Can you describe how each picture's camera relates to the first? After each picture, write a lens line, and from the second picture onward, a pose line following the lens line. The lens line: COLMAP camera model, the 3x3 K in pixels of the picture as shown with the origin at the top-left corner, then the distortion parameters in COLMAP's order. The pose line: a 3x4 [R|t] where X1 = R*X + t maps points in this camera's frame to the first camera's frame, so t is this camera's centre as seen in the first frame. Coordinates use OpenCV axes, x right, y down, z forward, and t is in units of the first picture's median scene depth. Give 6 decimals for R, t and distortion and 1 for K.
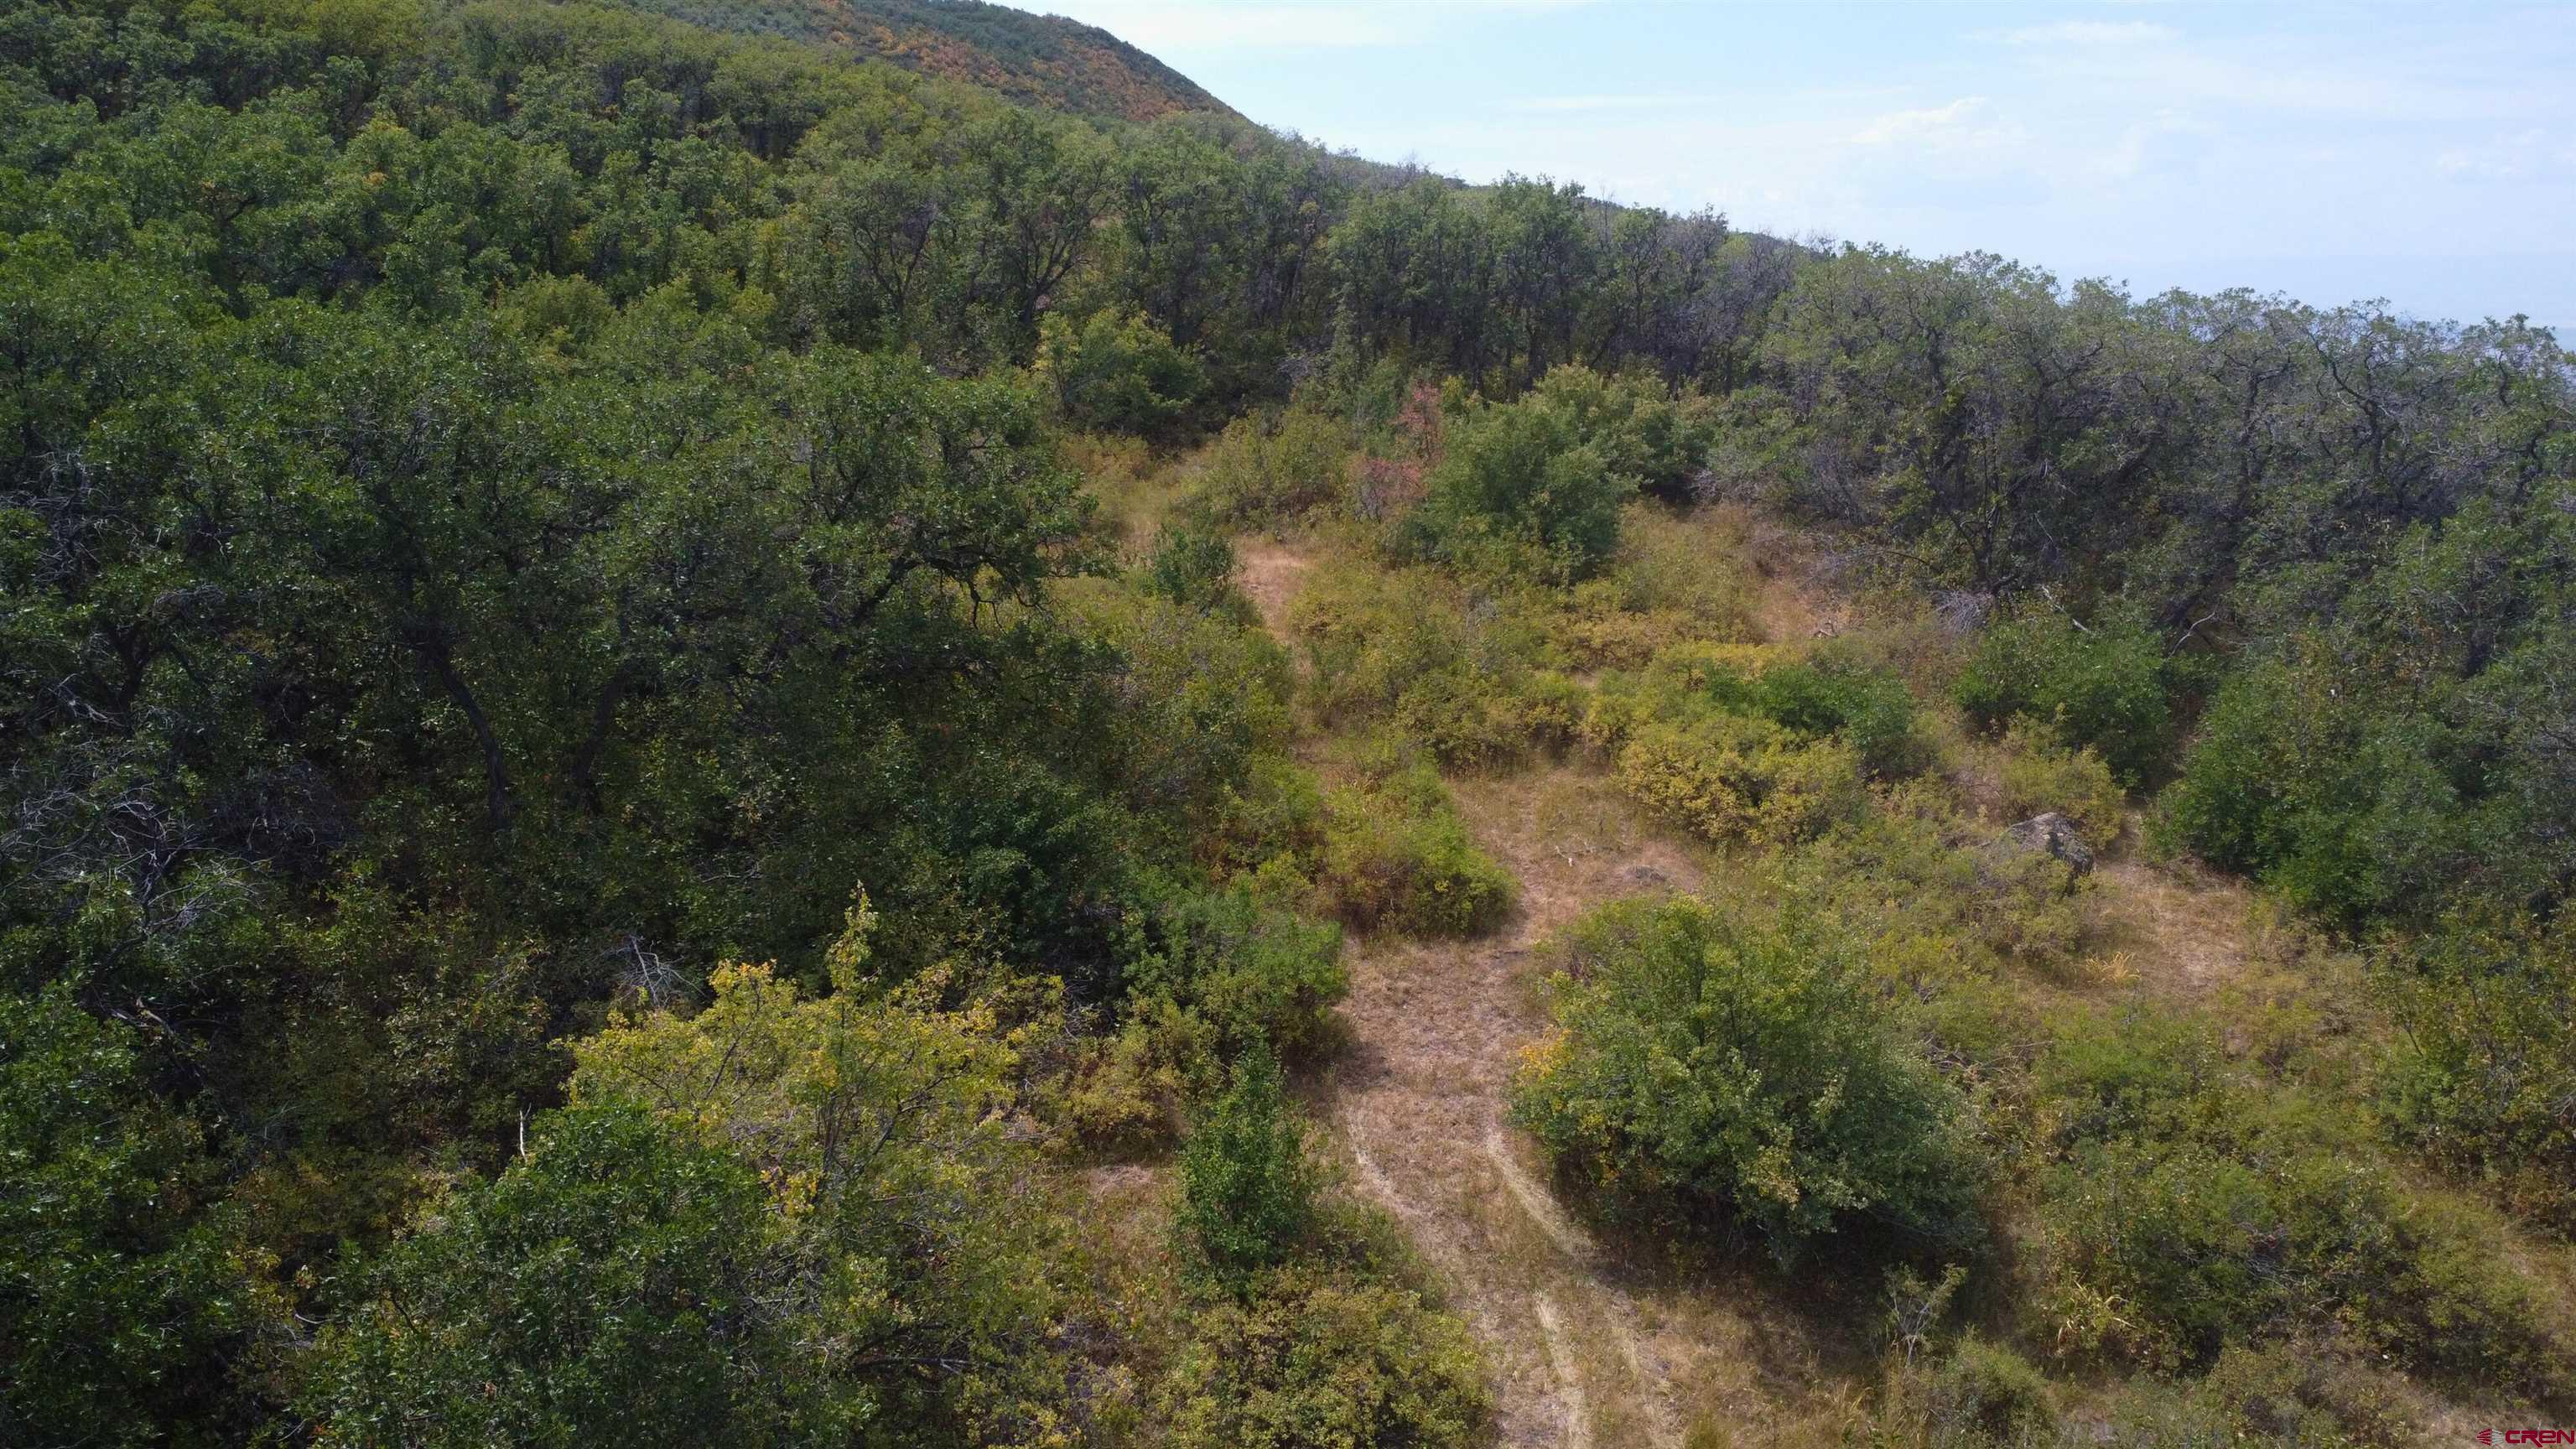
lens RADIAL K [[1943.3, 0, 1288.0], [0, 1943.3, 724.5], [0, 0, 1]] dist [-0.000956, -0.000620]
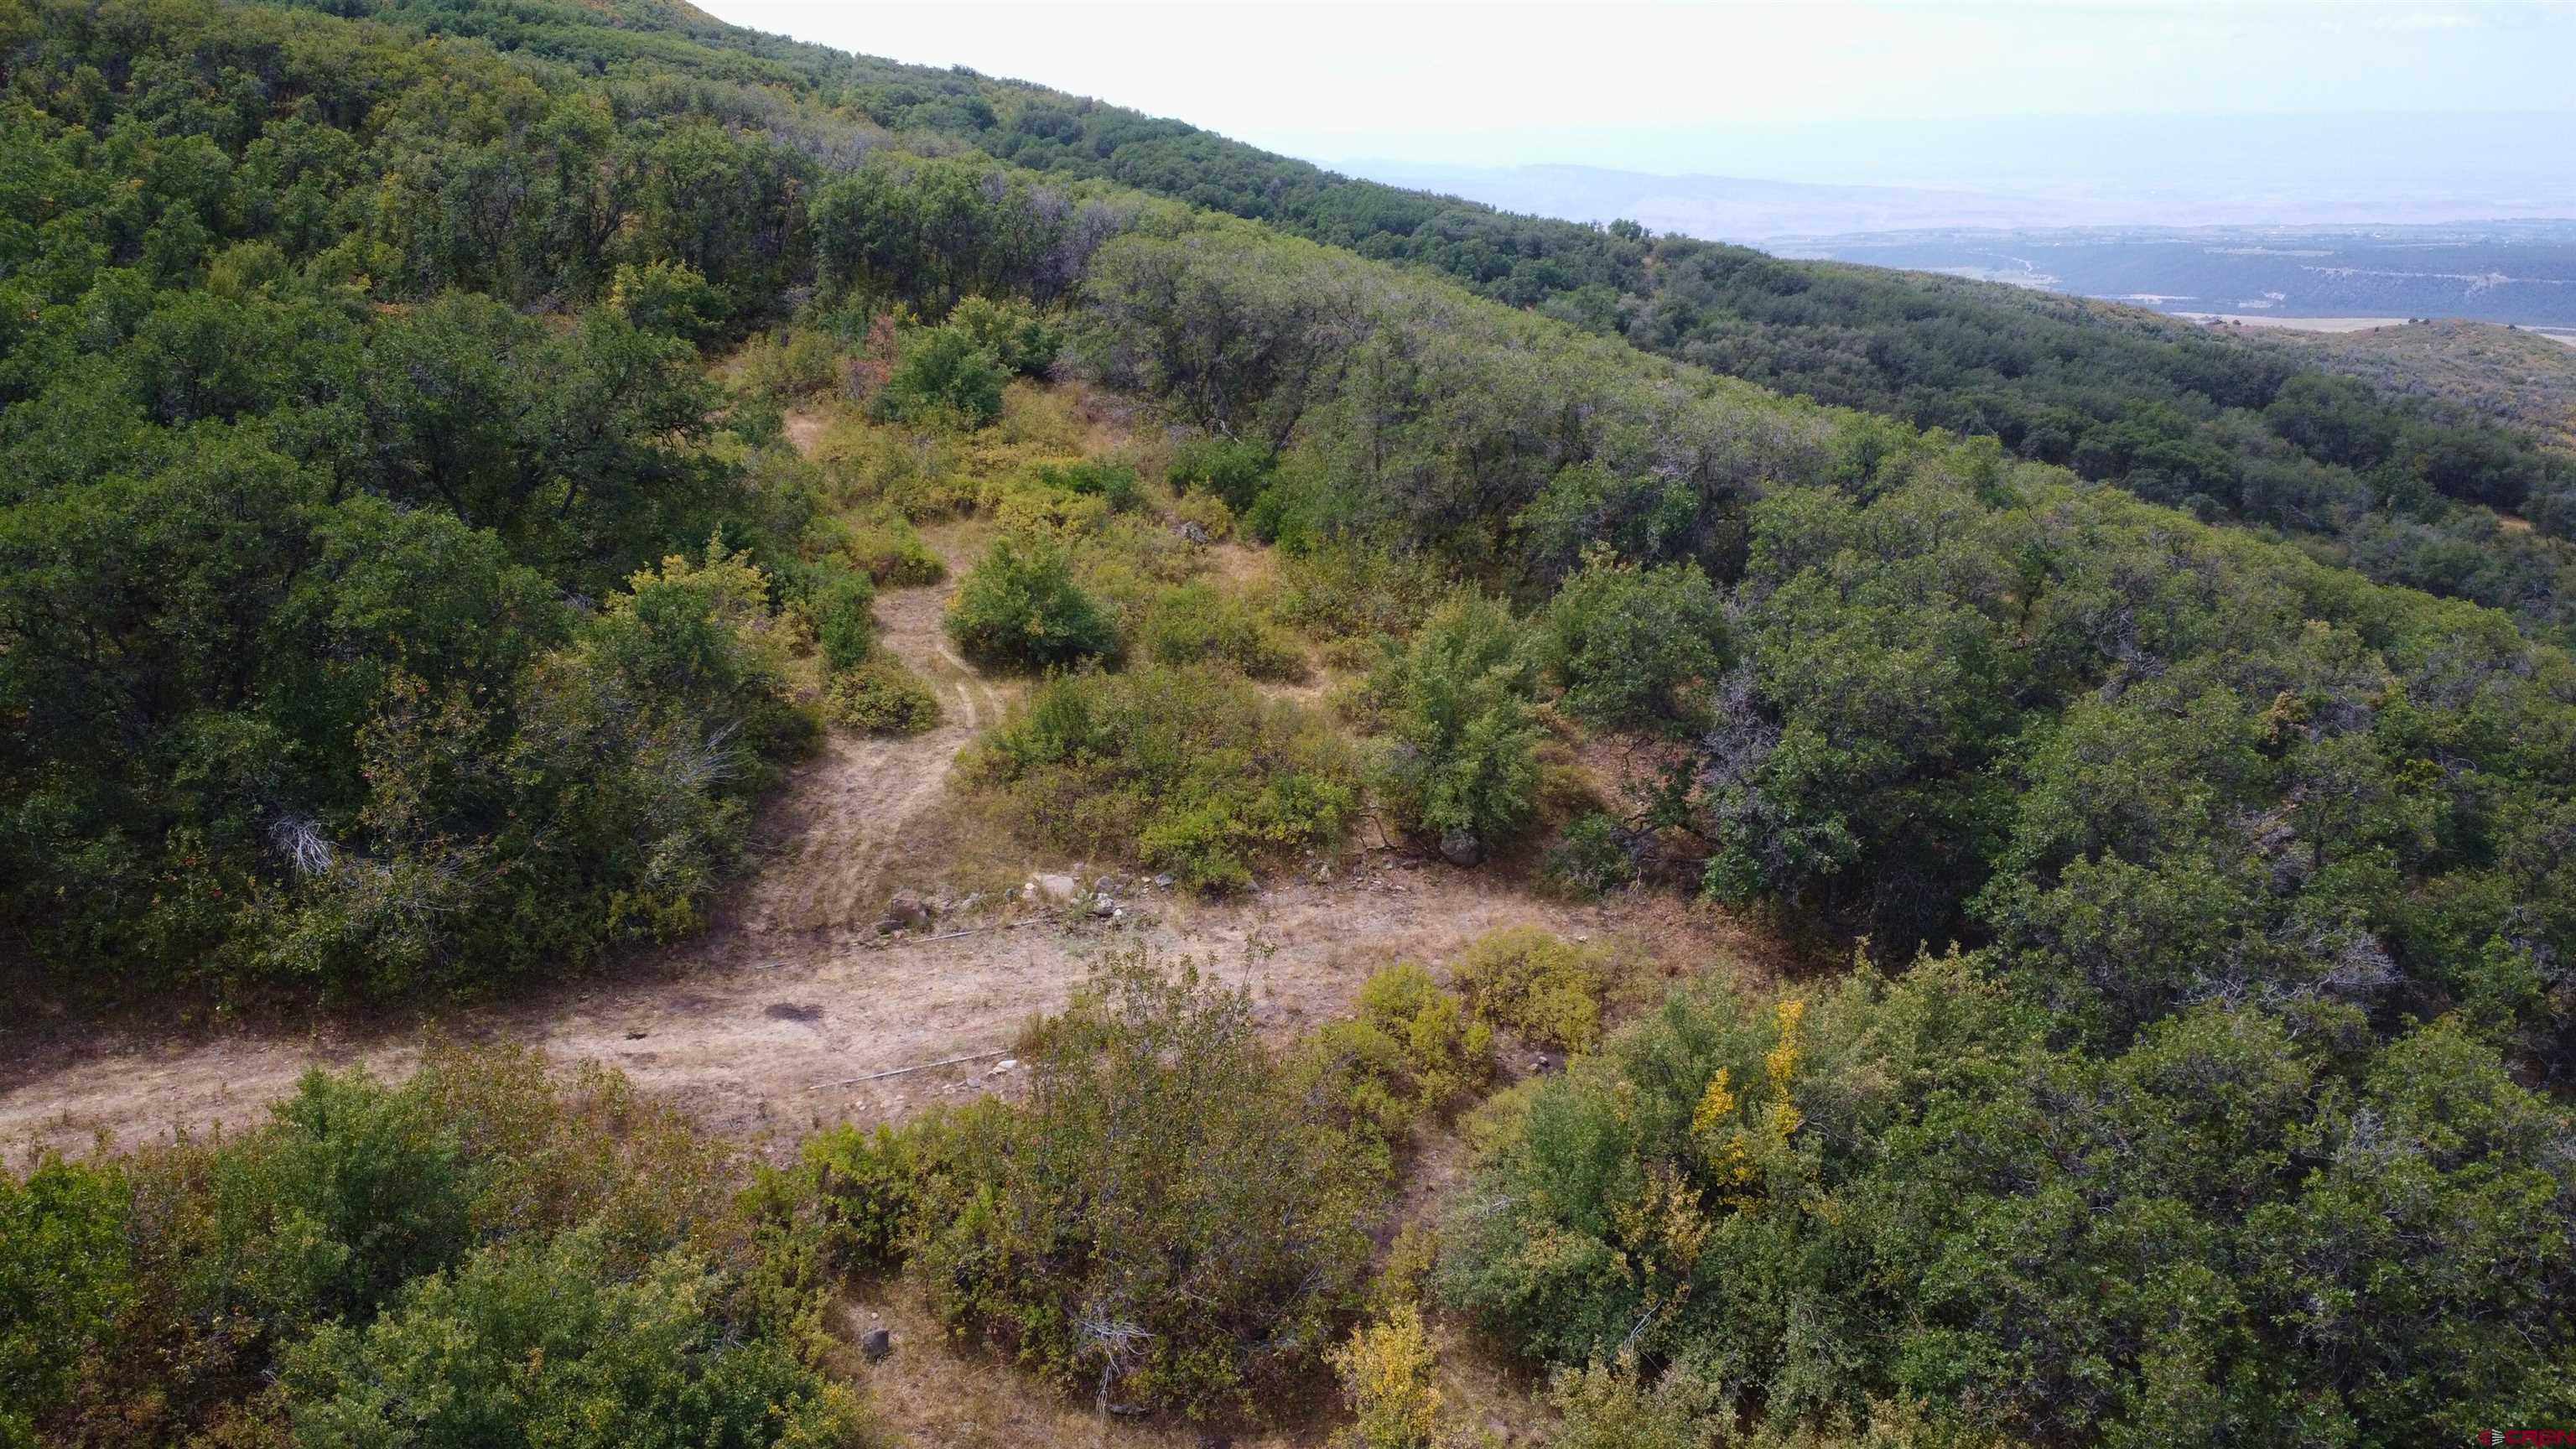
lens RADIAL K [[1943.3, 0, 1288.0], [0, 1943.3, 724.5], [0, 0, 1]] dist [-0.000956, -0.000620]
pose [[0.962624, -0.078651, 0.259170, -0.071508], [0.061409, 0.995368, 0.073975, 0.094111], [-0.263788, -0.055295, 0.962995, -0.926964]]
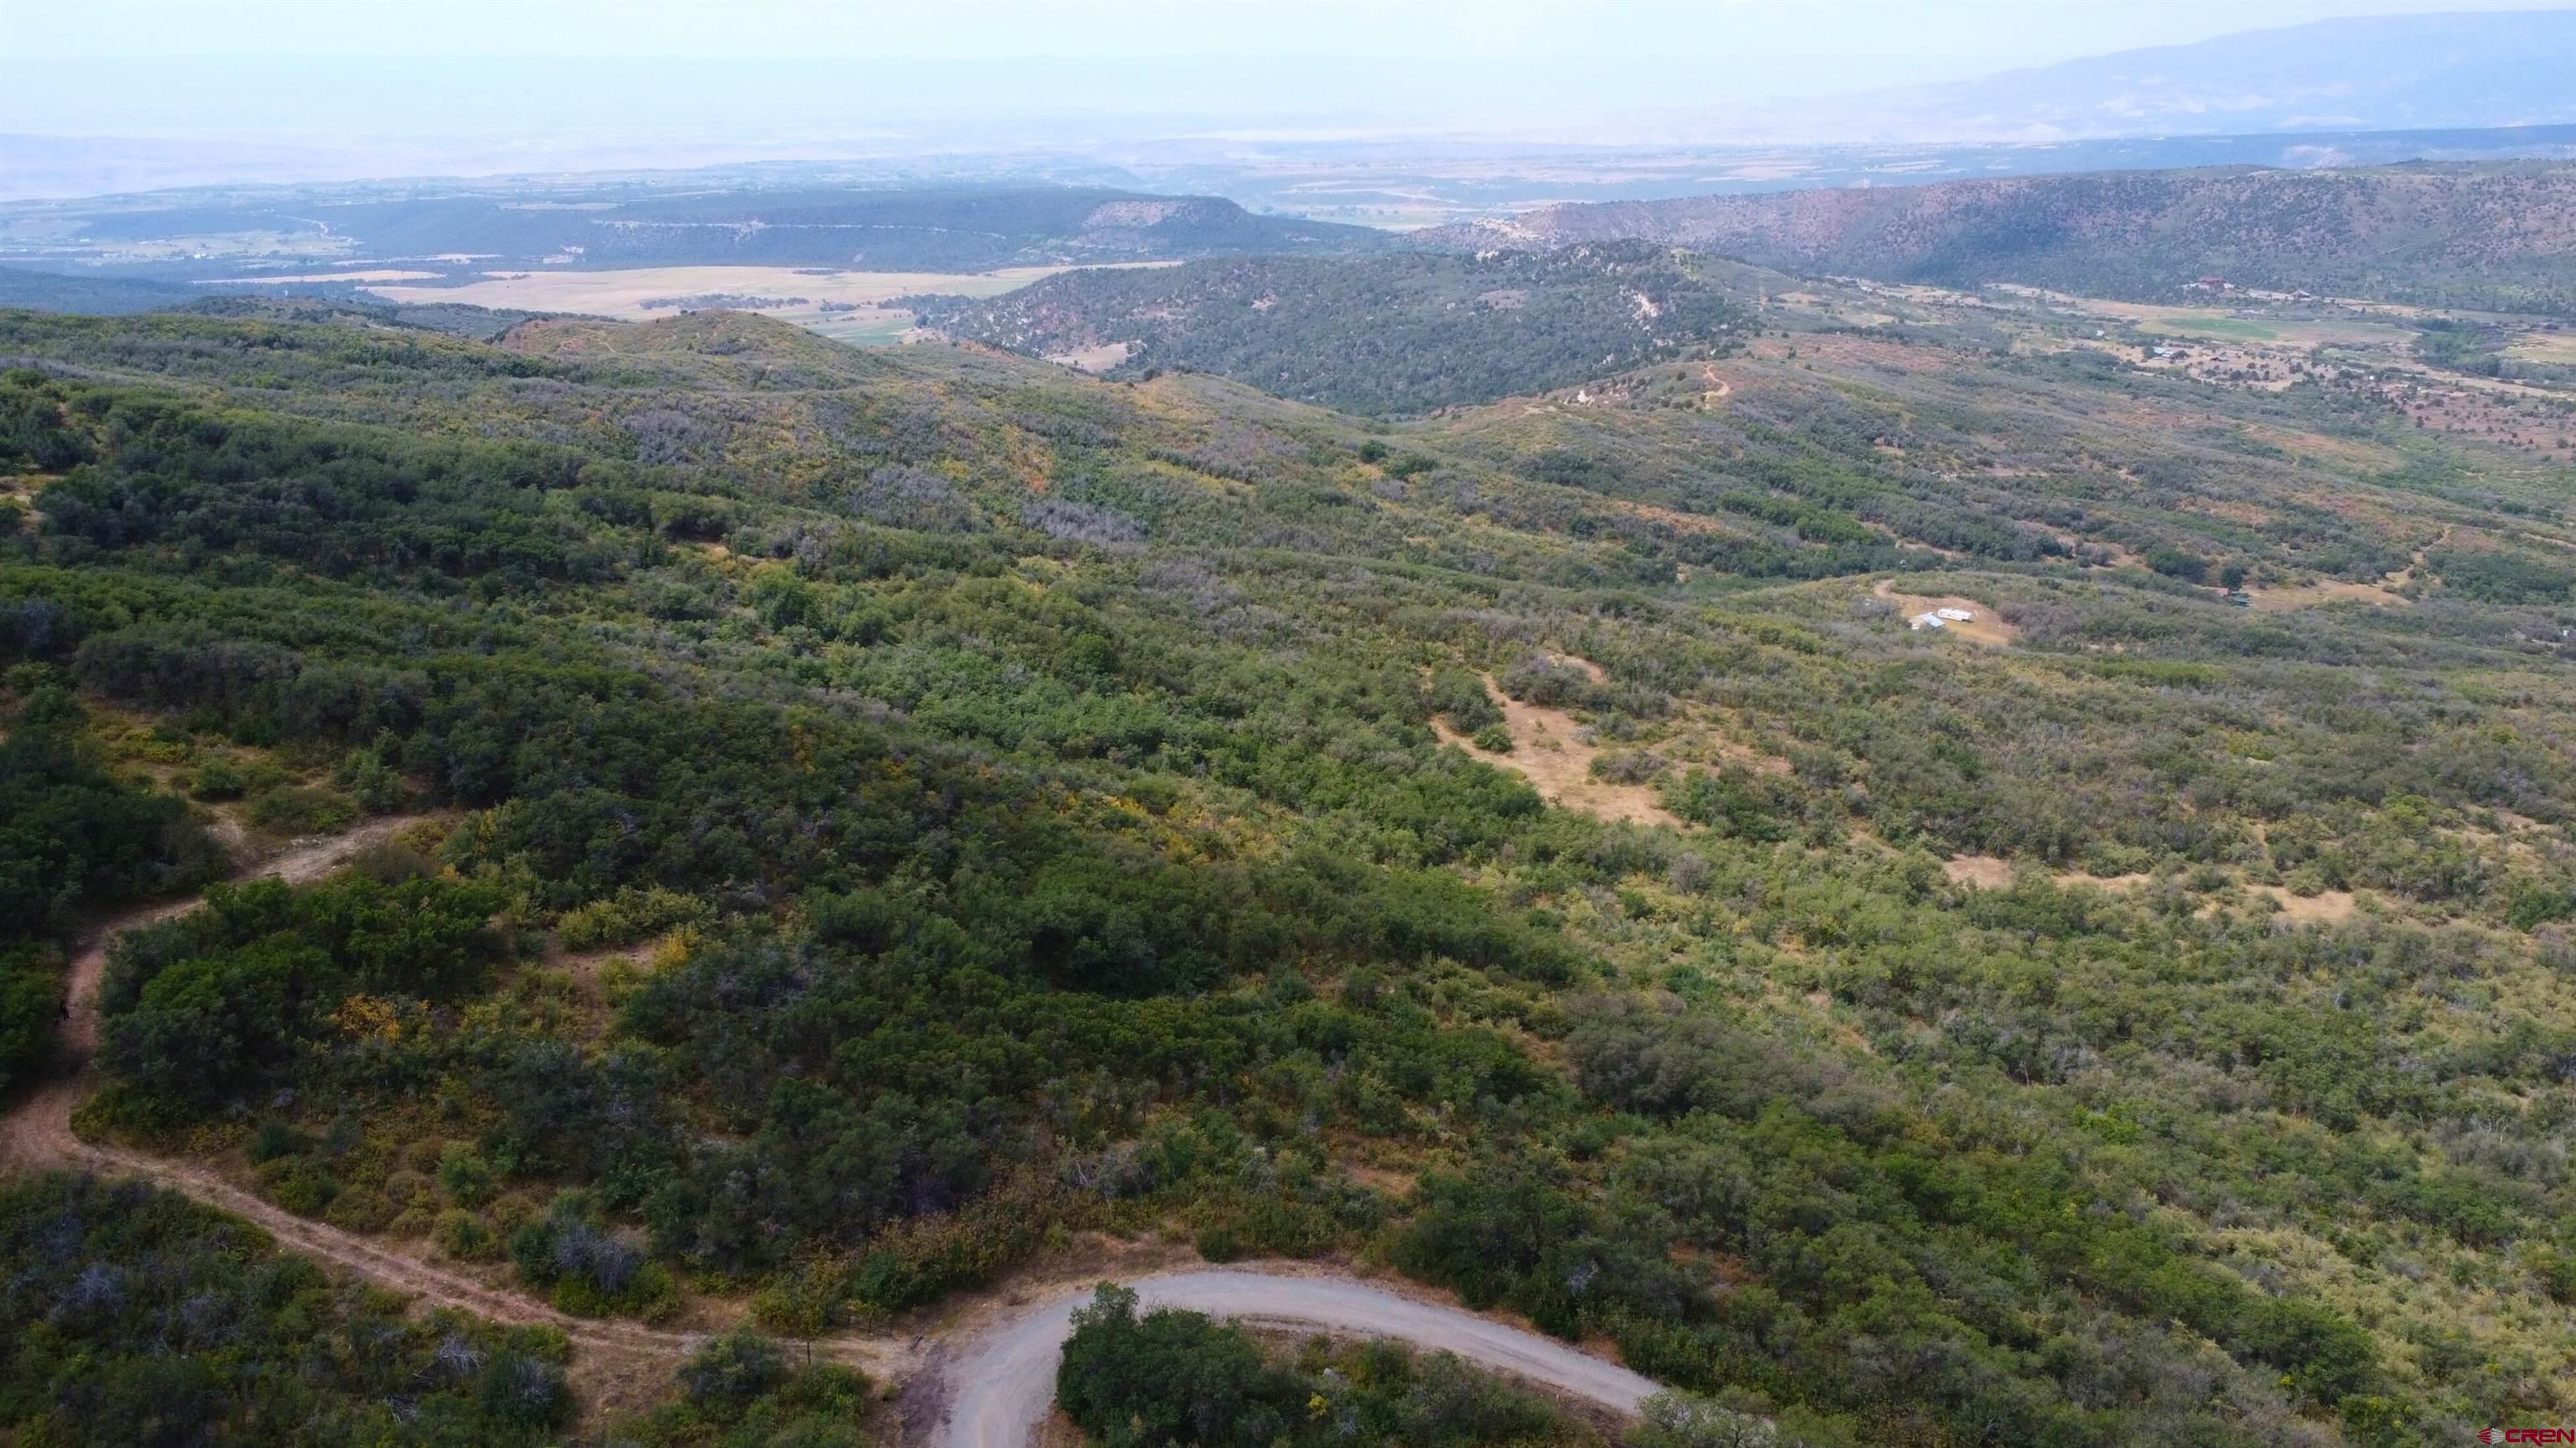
lens RADIAL K [[2056.7, 0, 1351.4], [0, 2056.7, 717.5], [0, 0, 1]] dist [0.001975, -0.002173]
pose [[0.465642, -0.268684, 0.843200, -2.972509], [0.194223, 0.960595, 0.198835, -0.550788], [-0.863397, 0.071183, 0.499478, -4.695414]]
